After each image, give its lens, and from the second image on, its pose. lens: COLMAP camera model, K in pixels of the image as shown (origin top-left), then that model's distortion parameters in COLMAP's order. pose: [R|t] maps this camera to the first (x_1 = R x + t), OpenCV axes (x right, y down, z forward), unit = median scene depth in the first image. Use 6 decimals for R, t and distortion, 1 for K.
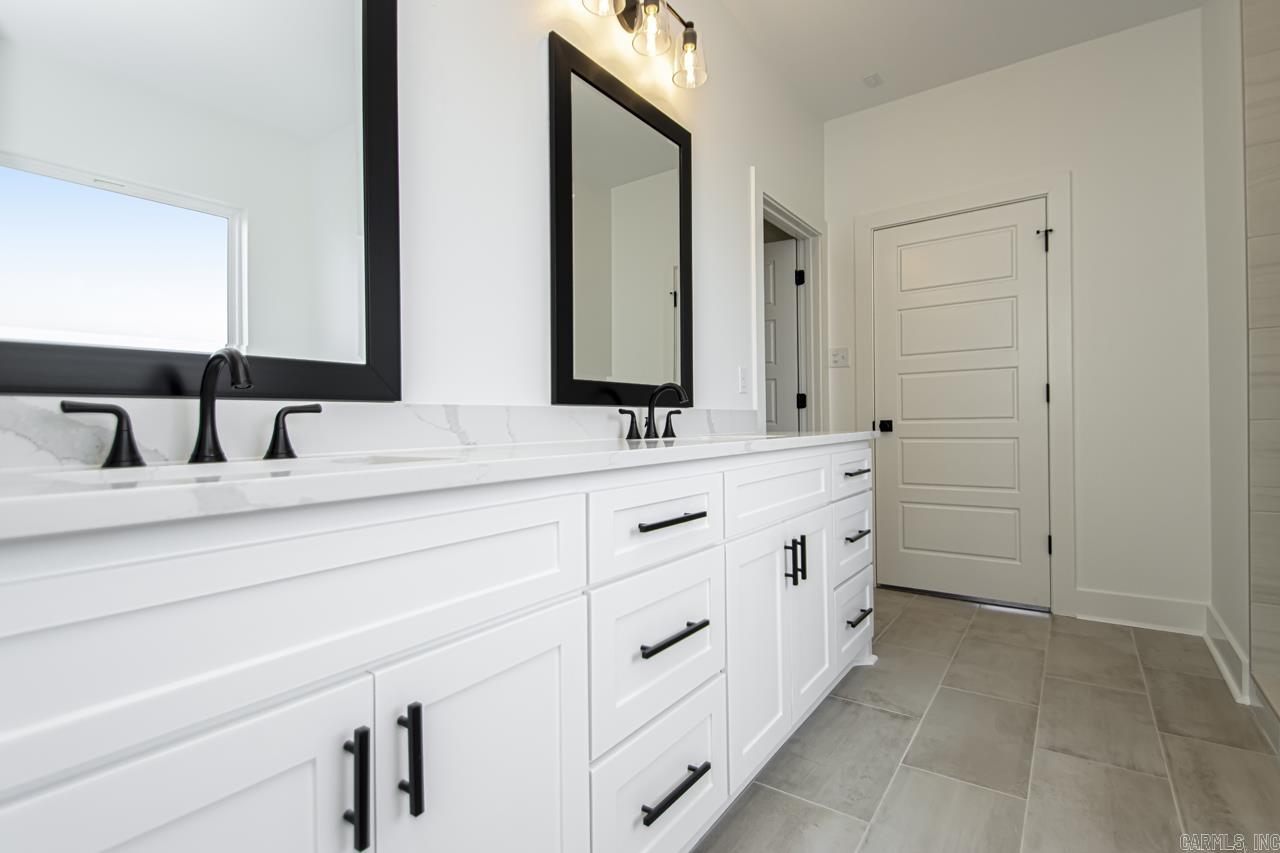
lens RADIAL K [[608.7, 0, 642.3], [0, 608.7, 414.7], [0, 0, 1]] dist [0.018115, -0.015811]
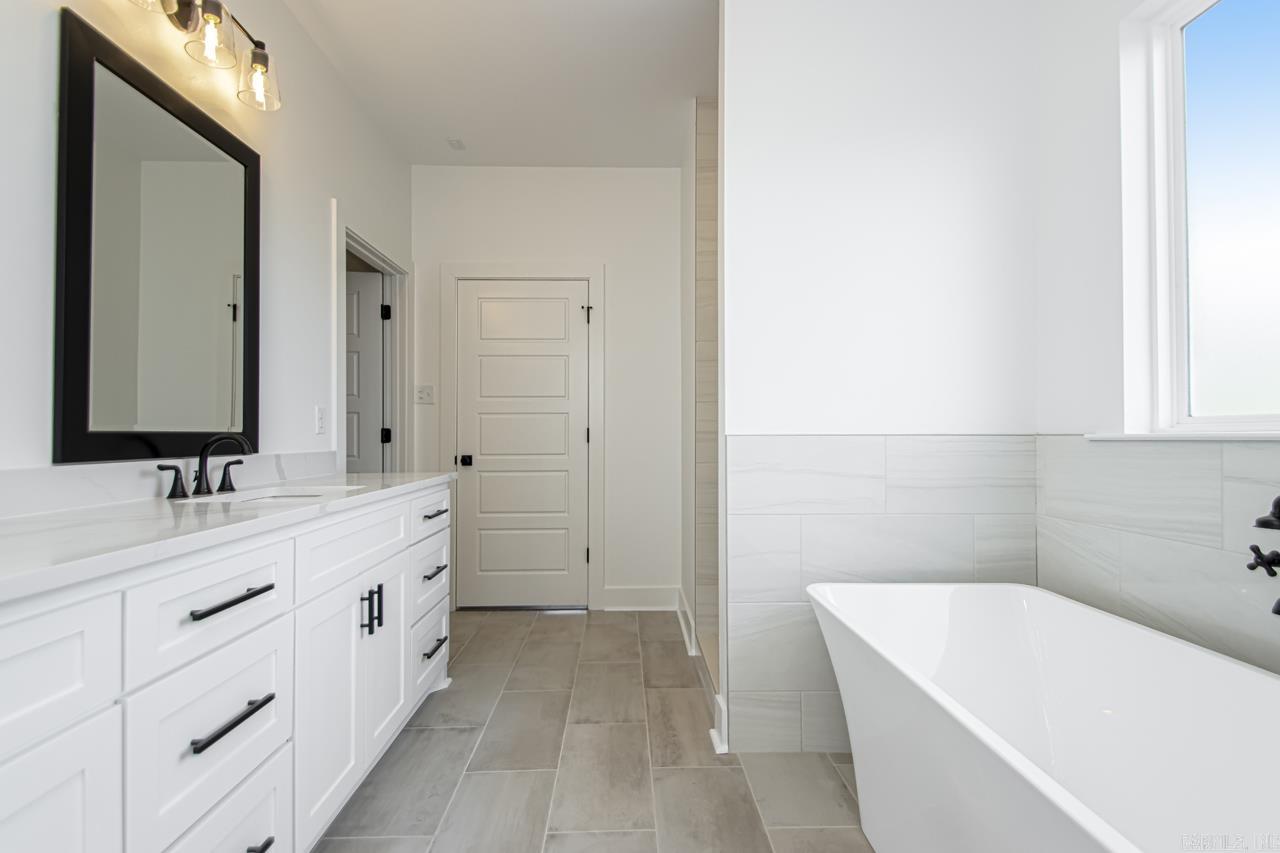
lens RADIAL K [[608.7, 0, 641.9], [0, 608.7, 421.0], [0, 0, 1]] dist [0.018115, -0.015811]
pose [[0.798967, 0.013916, 0.601214, -0.011082], [-0.005489, 0.999859, -0.015849, -0.056775], [-0.601350, 0.009363, 0.798931, -0.096099]]
